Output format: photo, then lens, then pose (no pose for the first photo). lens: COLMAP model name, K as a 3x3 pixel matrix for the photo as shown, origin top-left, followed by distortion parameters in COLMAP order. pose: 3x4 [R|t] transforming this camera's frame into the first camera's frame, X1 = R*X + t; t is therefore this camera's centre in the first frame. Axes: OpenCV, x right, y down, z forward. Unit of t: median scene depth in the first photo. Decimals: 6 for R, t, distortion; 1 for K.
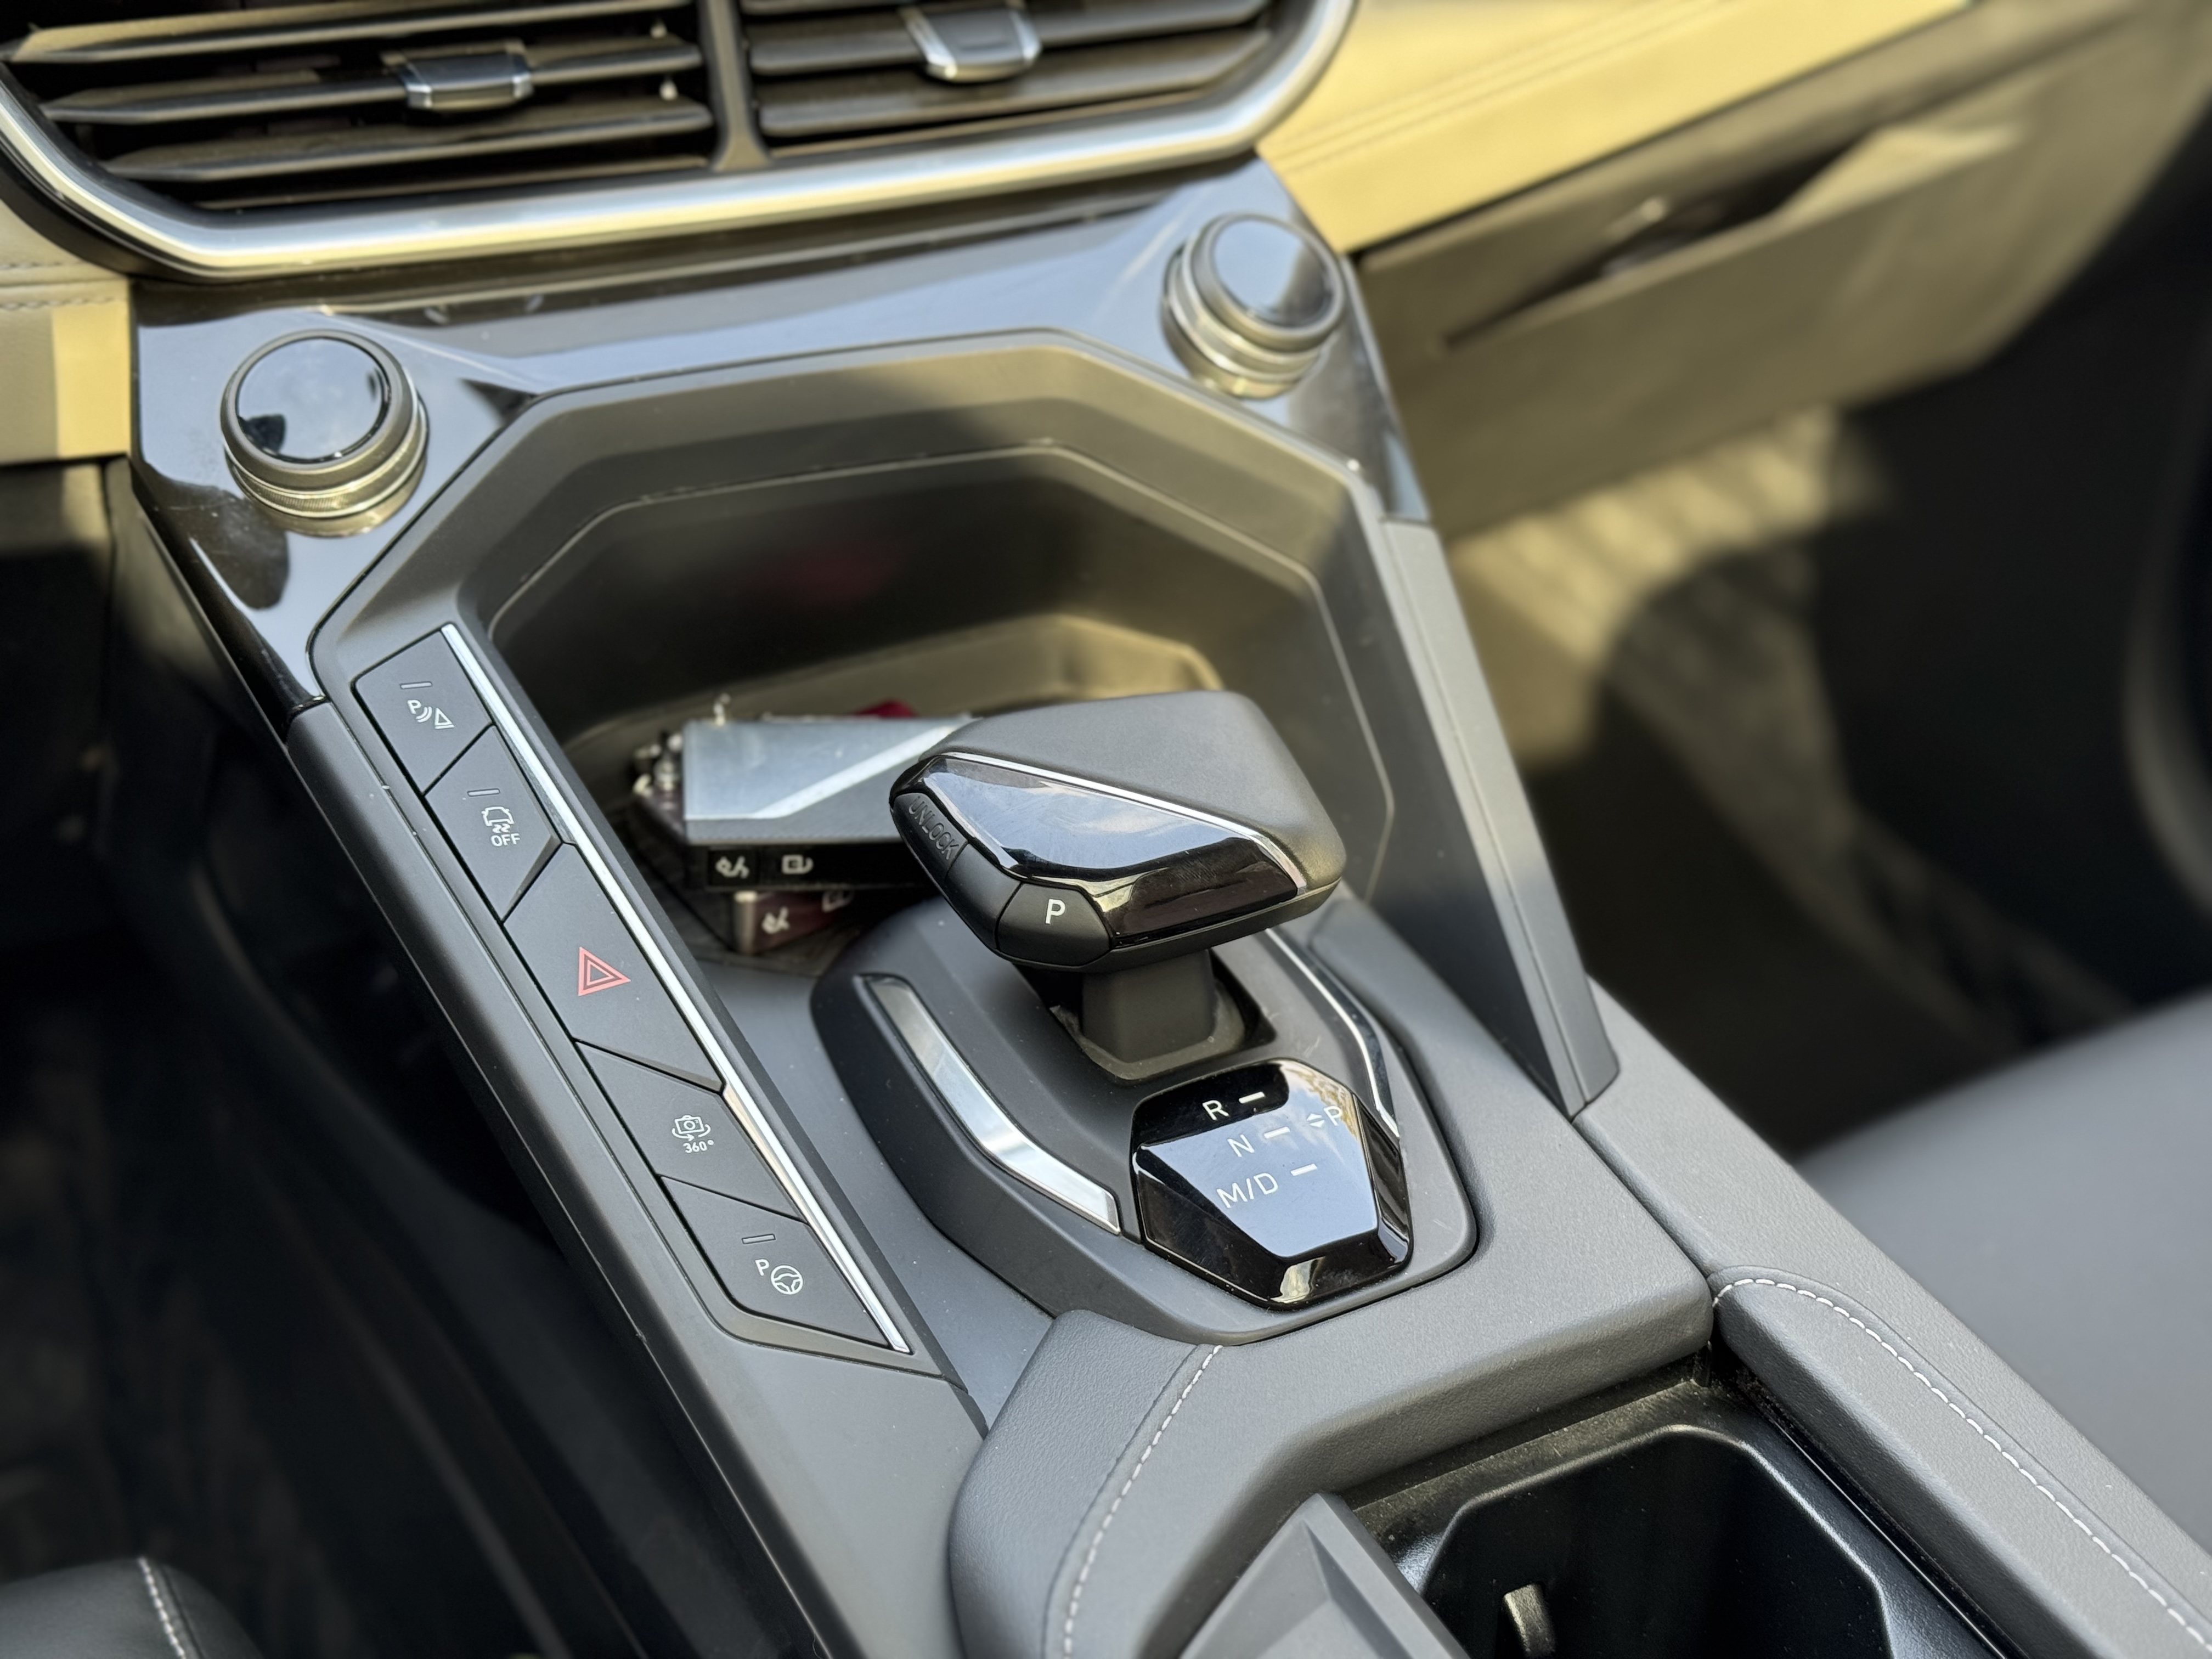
lens RADIAL K [[3156.4, 0, 1109.4], [0, 3156.4, 832.8], [0, 0, 1]] dist [0.125522, 0.000000]
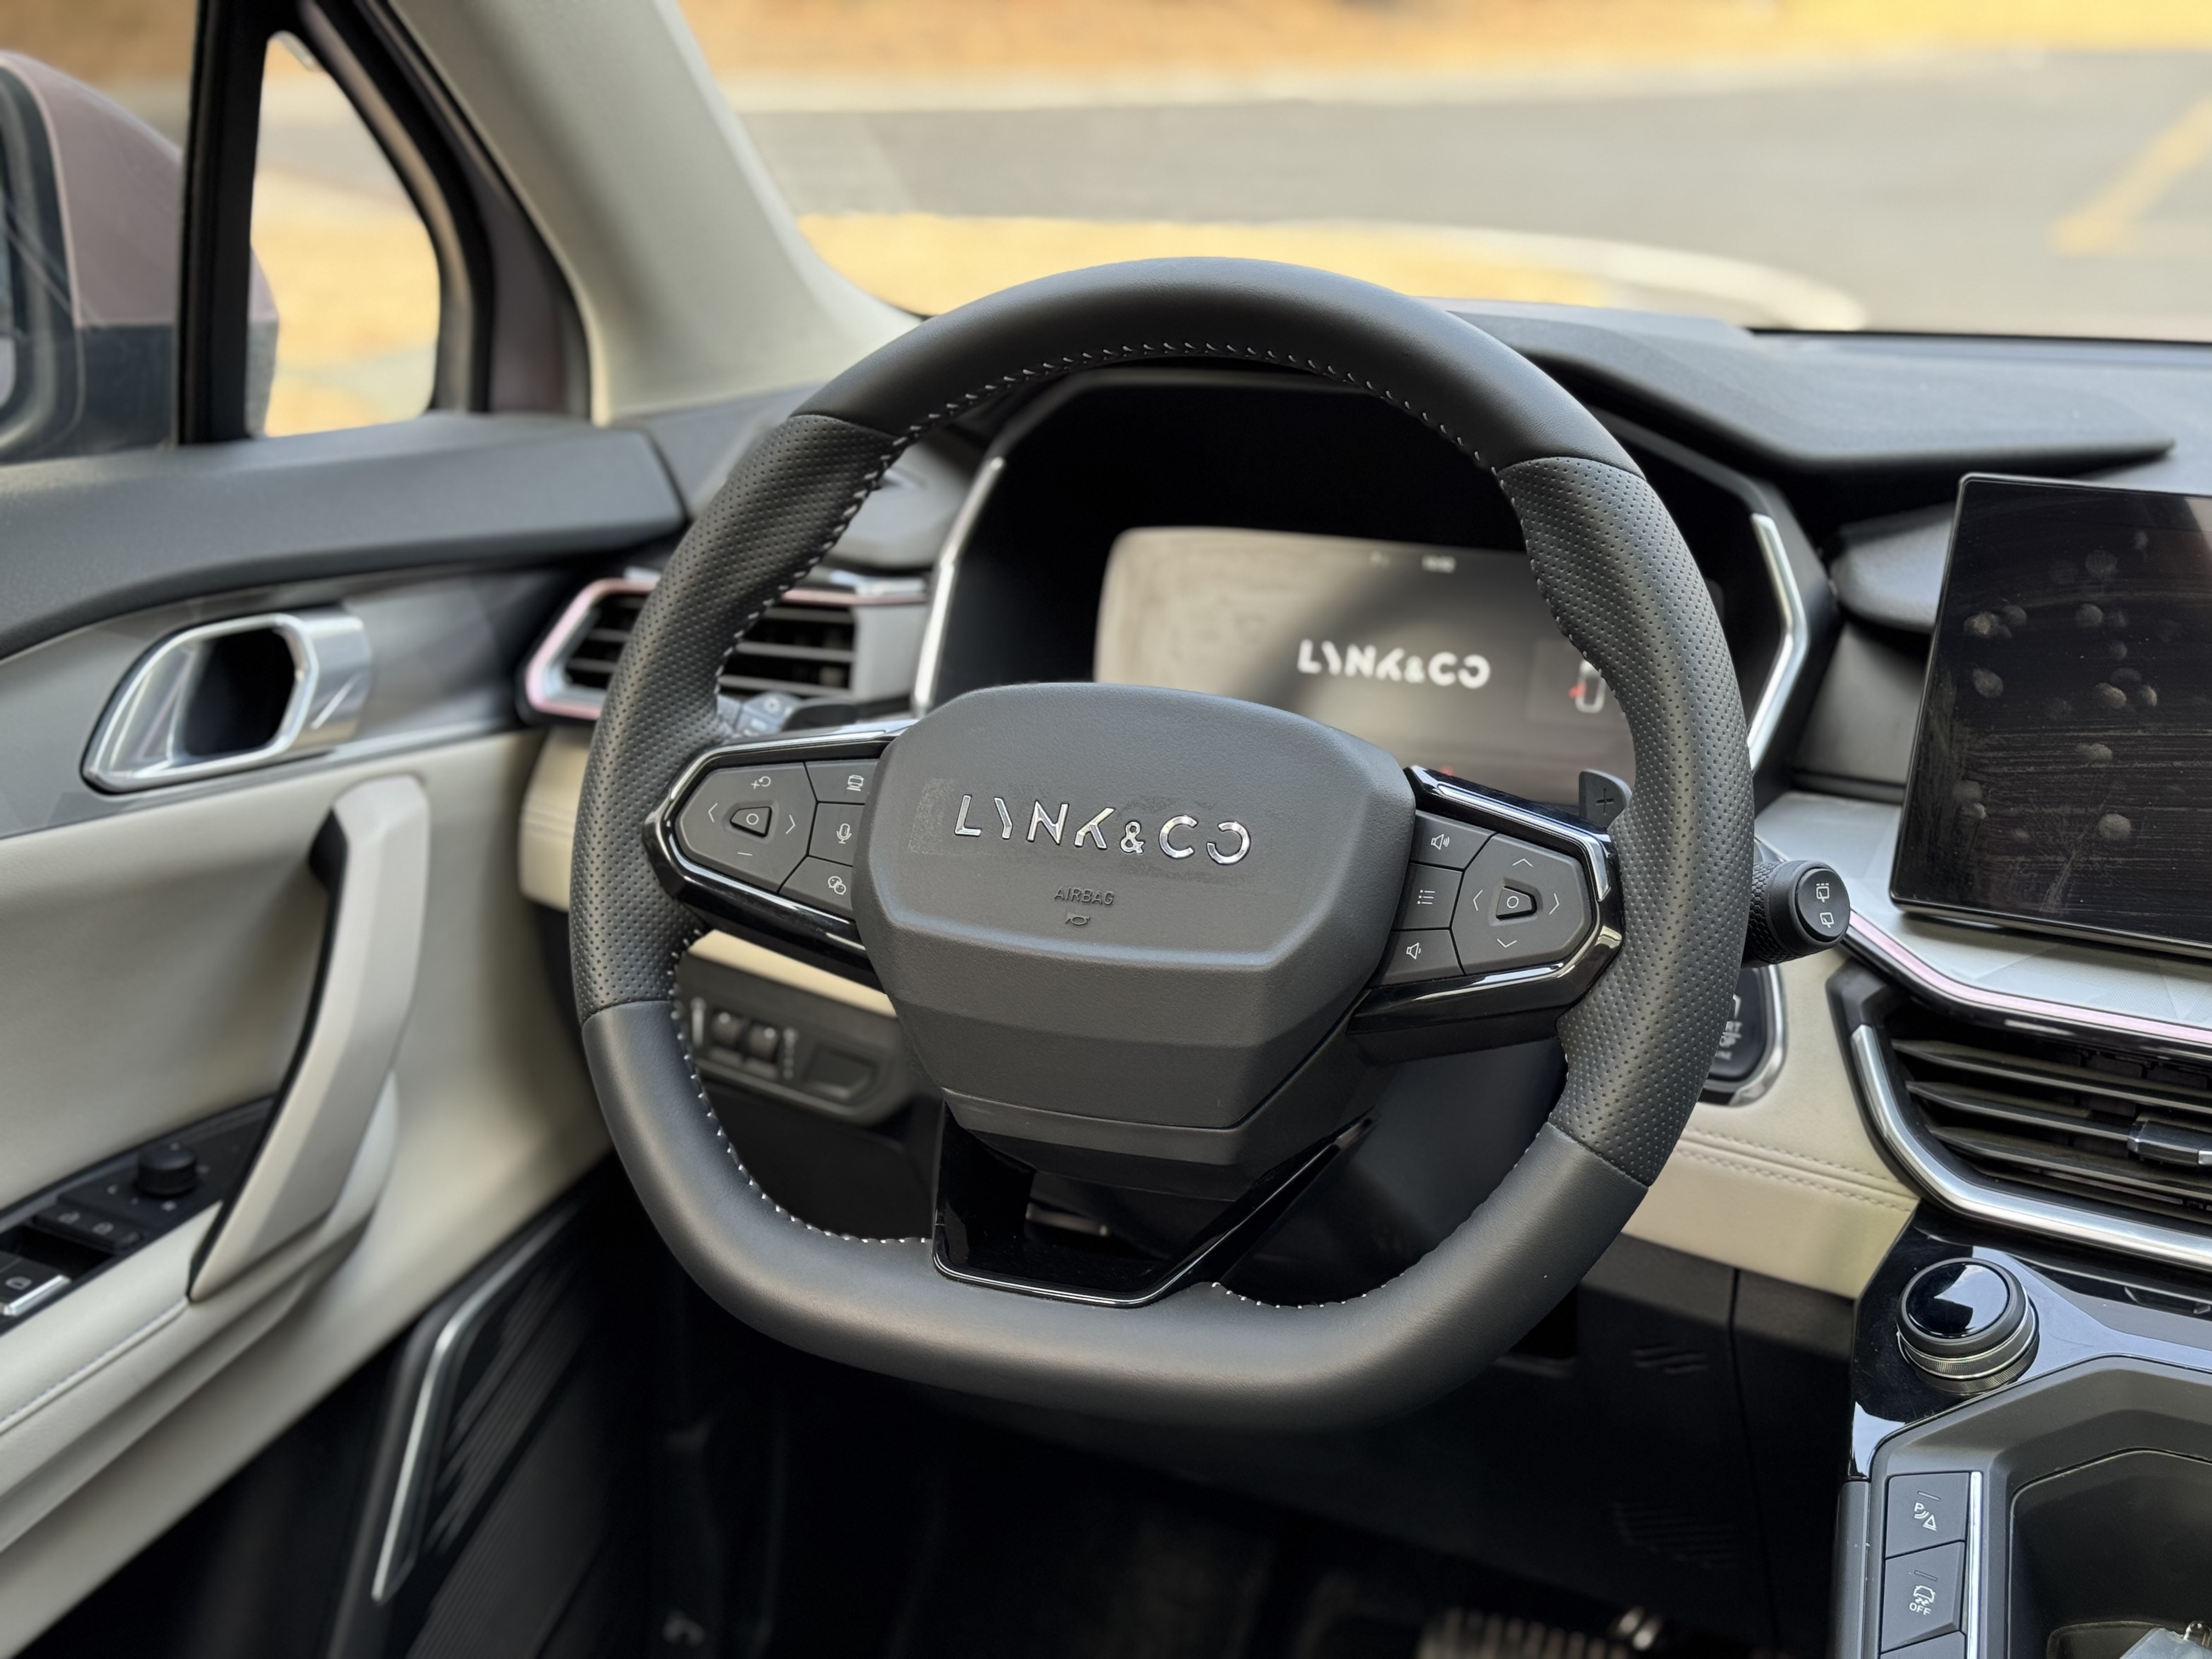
lens RADIAL K [[3156.4, 0, 1099.5], [0, 3156.4, 826.0], [0, 0, 1]] dist [0.125522, 0.000000]
pose [[0.621780, 0.198502, -0.757619, 0.550799], [-0.428533, 0.895924, -0.116959, 0.012230], [0.655553, 0.397387, 0.642132, -0.294673]]
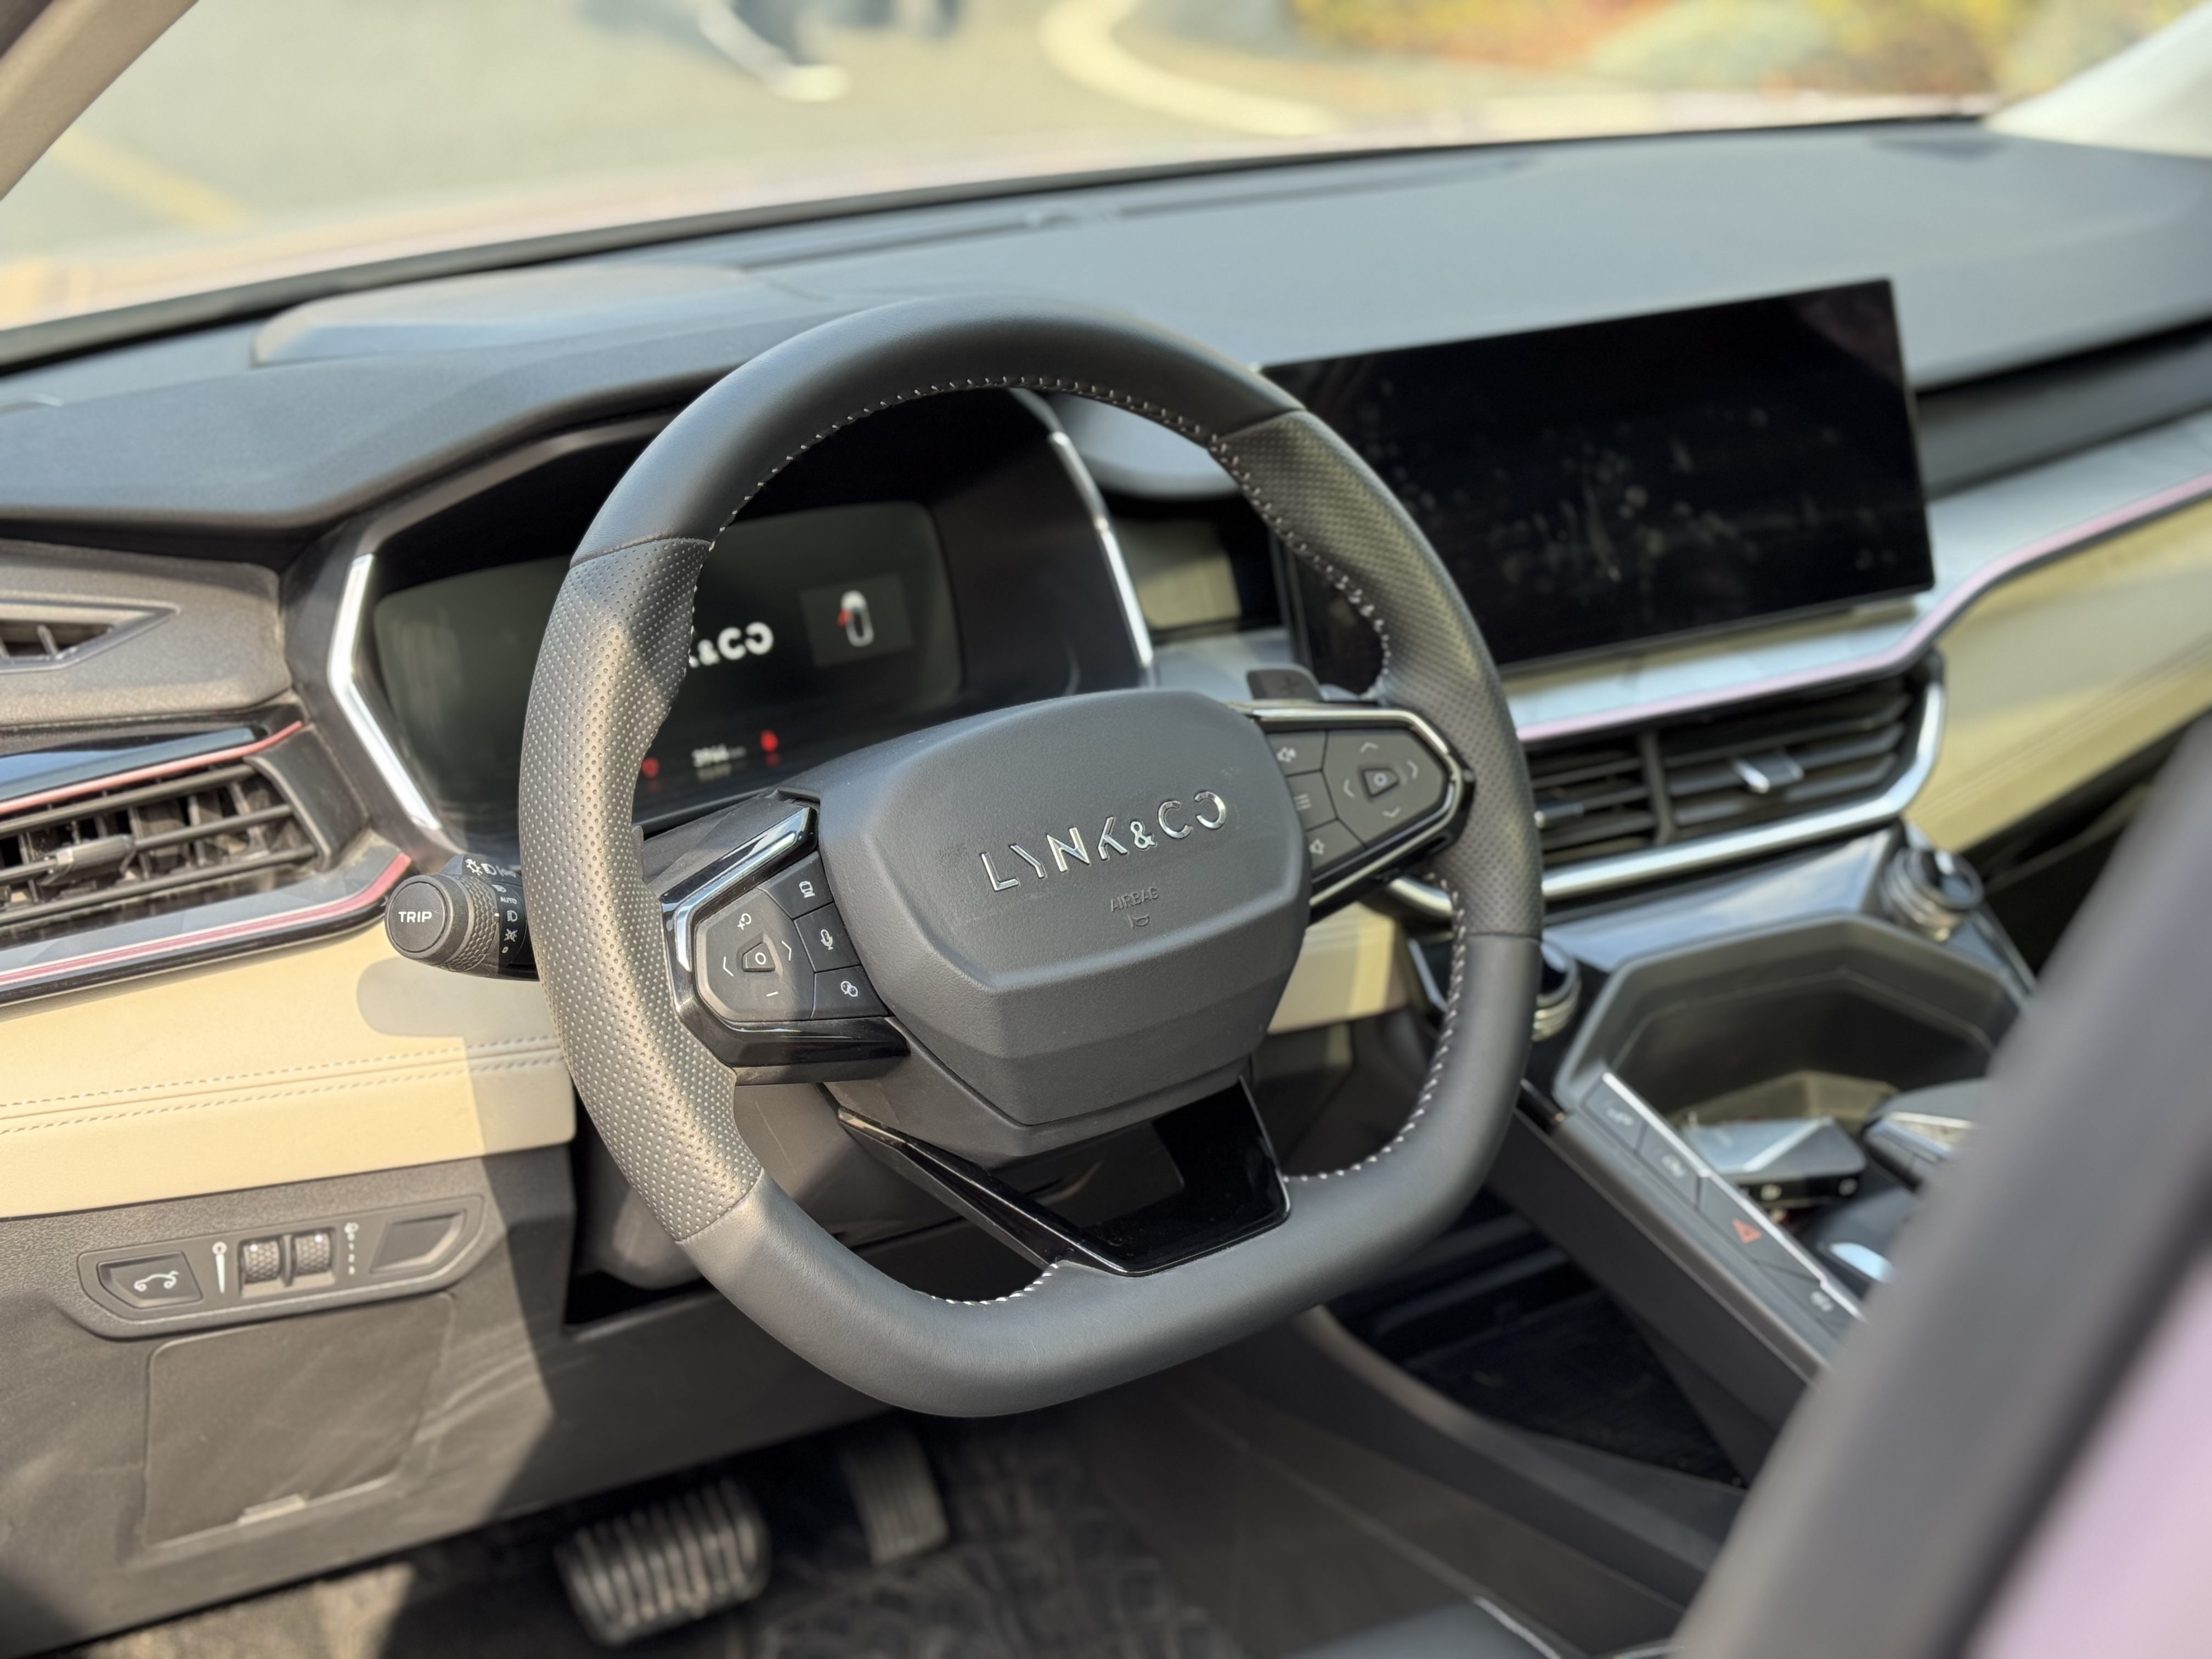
lens RADIAL K [[3156.4, 0, 1106.0], [0, 3156.4, 831.6], [0, 0, 1]] dist [0.125522, 0.000000]
pose [[0.993071, -0.071827, 0.093010, -0.643603], [0.090610, 0.971995, -0.216829, 0.174188], [-0.074831, 0.223754, 0.971769, -0.865547]]
